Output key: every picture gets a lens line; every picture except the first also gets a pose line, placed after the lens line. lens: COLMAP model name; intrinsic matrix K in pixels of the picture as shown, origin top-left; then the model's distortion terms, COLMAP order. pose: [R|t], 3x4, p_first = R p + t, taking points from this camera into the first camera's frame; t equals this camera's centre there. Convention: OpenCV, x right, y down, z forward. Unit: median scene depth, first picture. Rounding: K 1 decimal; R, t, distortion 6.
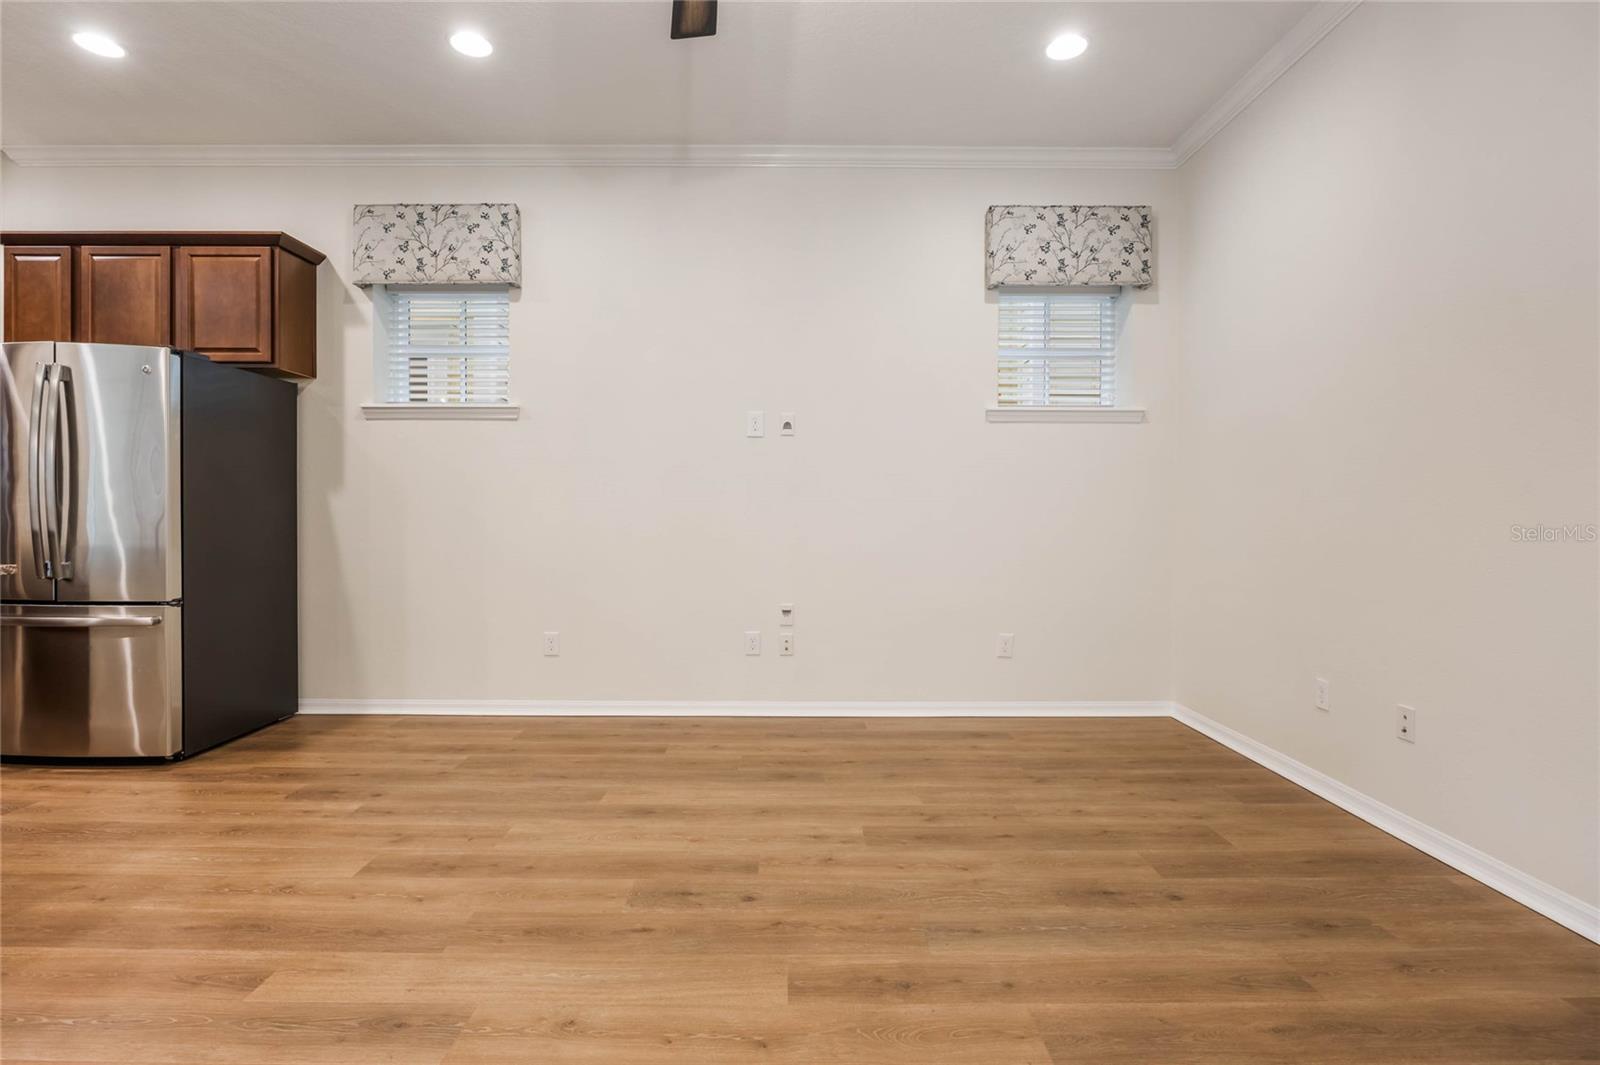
lens RADIAL K [[756.3, 0, 800.0], [0, 756.3, 532.5], [0, 0, 1]] dist [-0.011775, 0.000141]
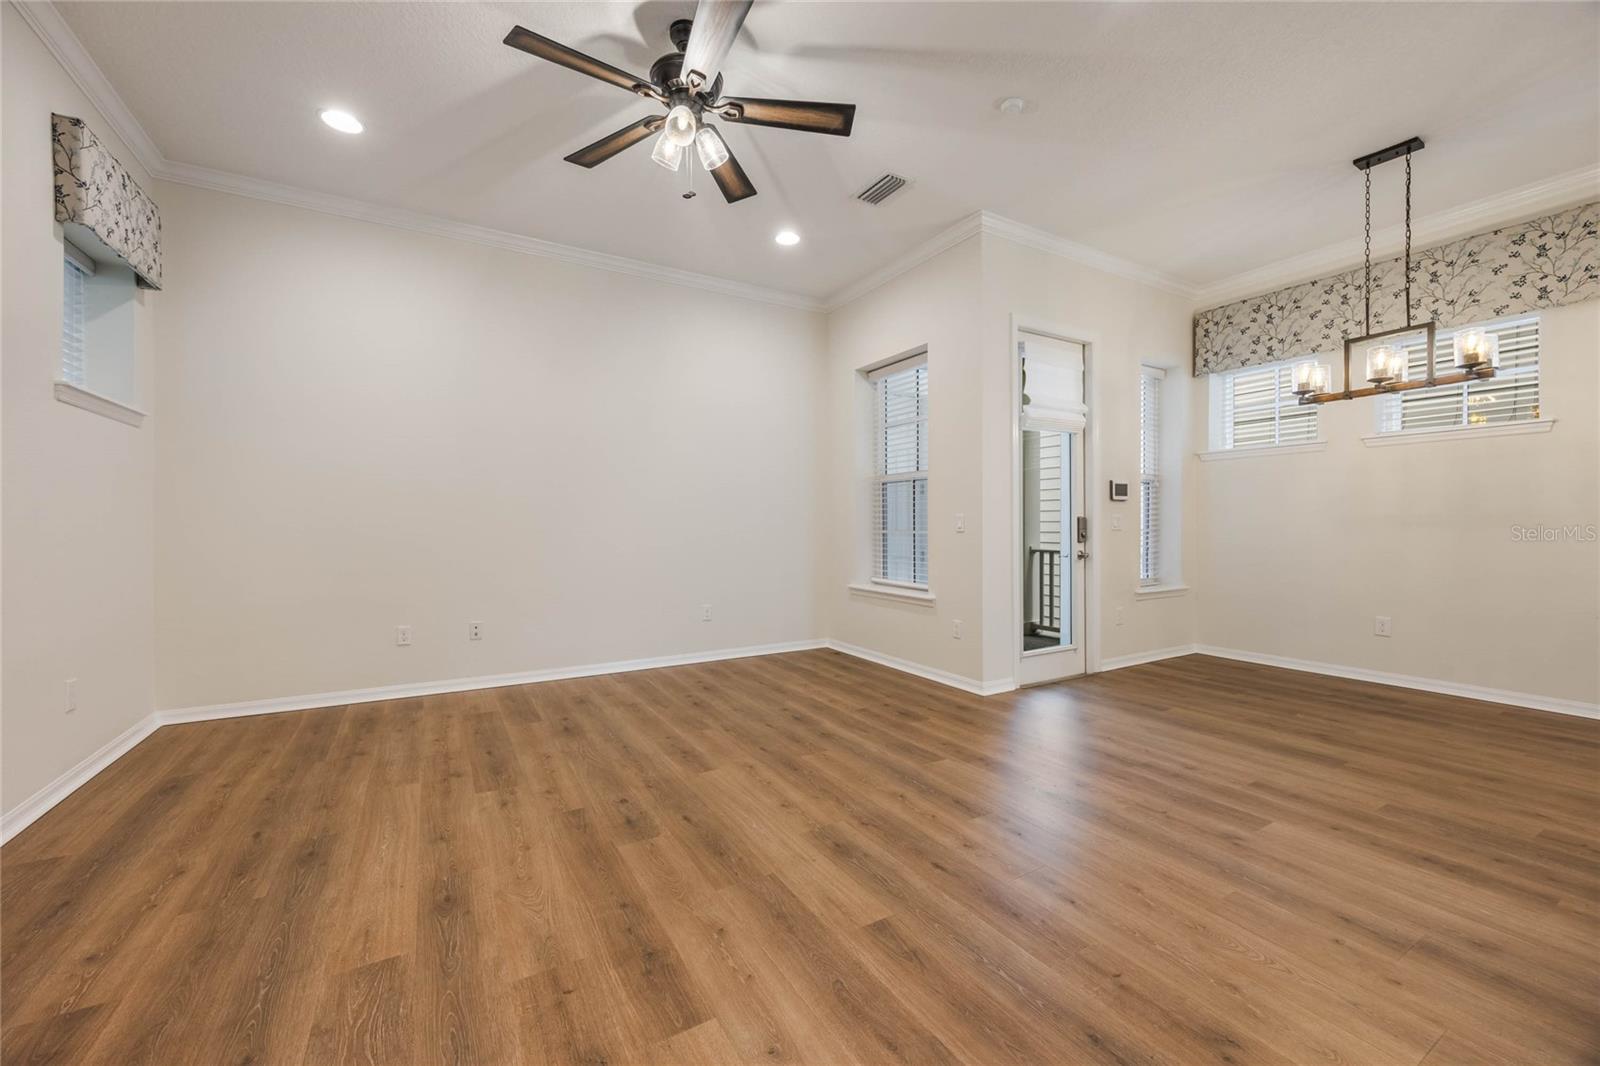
lens RADIAL K [[621.0, 0, 808.6], [0, 621.0, 529.3], [0, 0, 1]] dist [0.000637, 0.000094]
pose [[-0.514900, -0.007511, 0.857217, -0.826325], [0.017015, 0.999675, 0.018980, -0.020303], [-0.857081, 0.024359, -0.514605, 0.870650]]
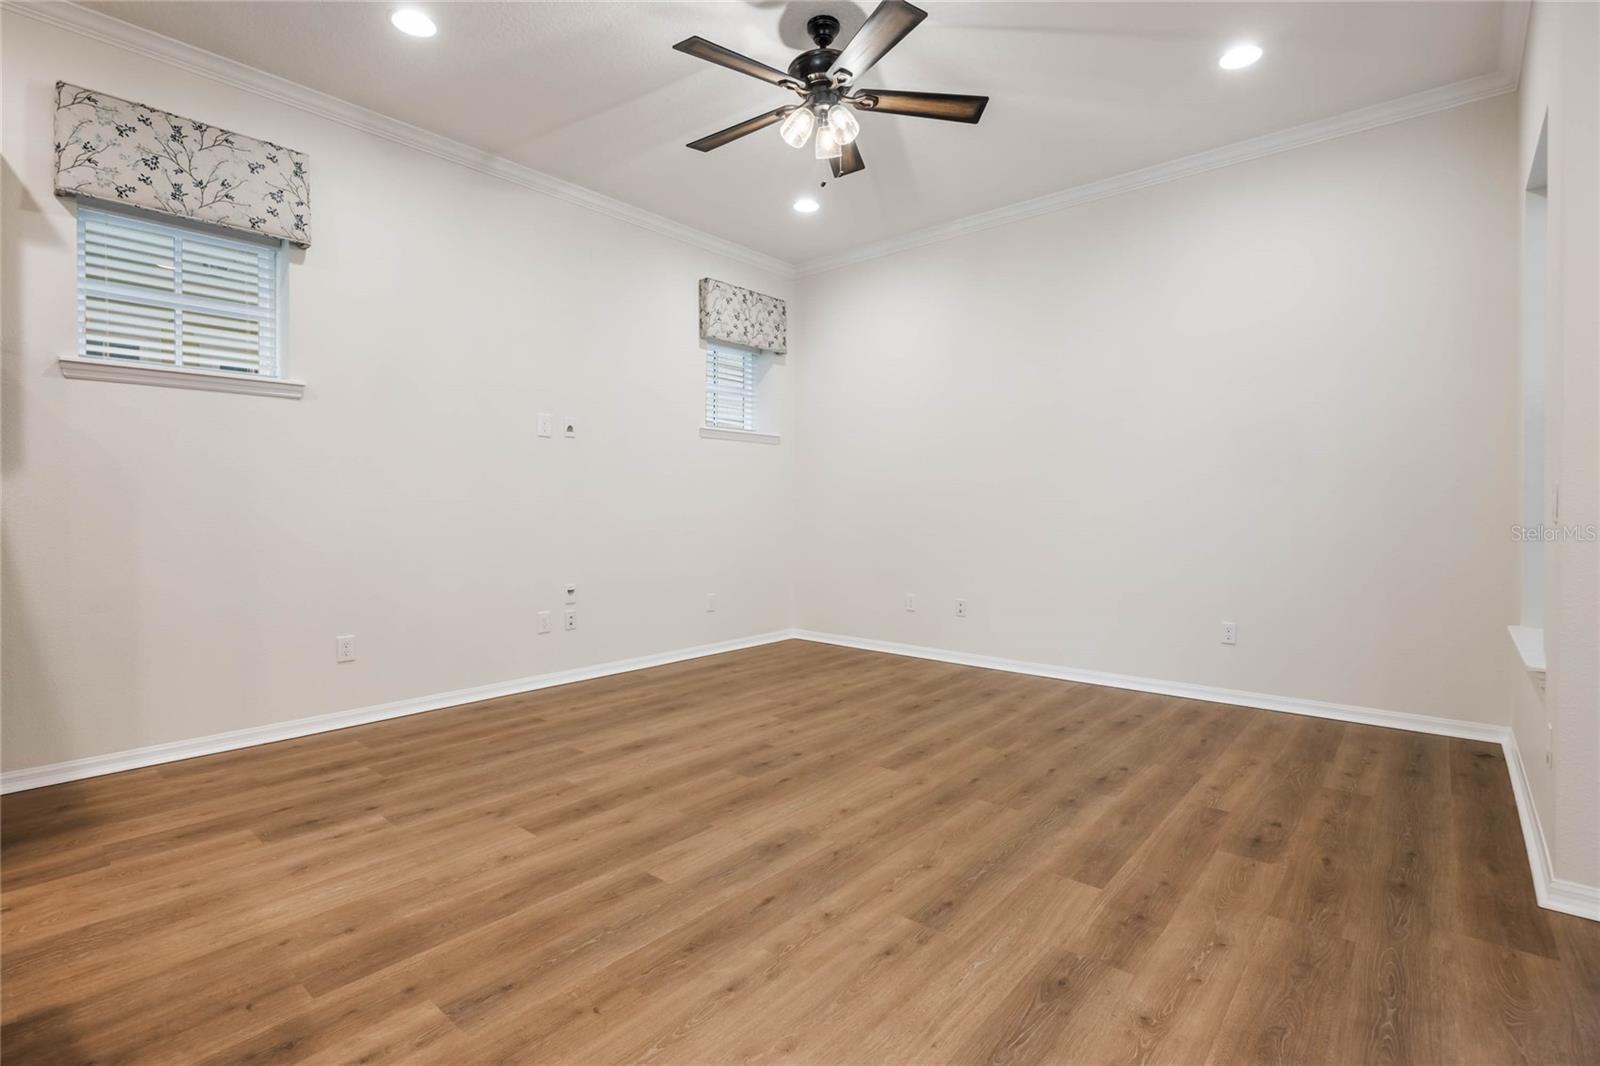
lens RADIAL K [[756.3, 0, 800.0], [0, 756.3, 533.0], [0, 0, 1]] dist [-0.011775, 0.000141]
pose [[0.651114, -0.029386, 0.758410, -0.834901], [0.018187, 0.999567, 0.023115, -0.004394], [-0.758762, -0.001257, 0.651367, -0.011950]]
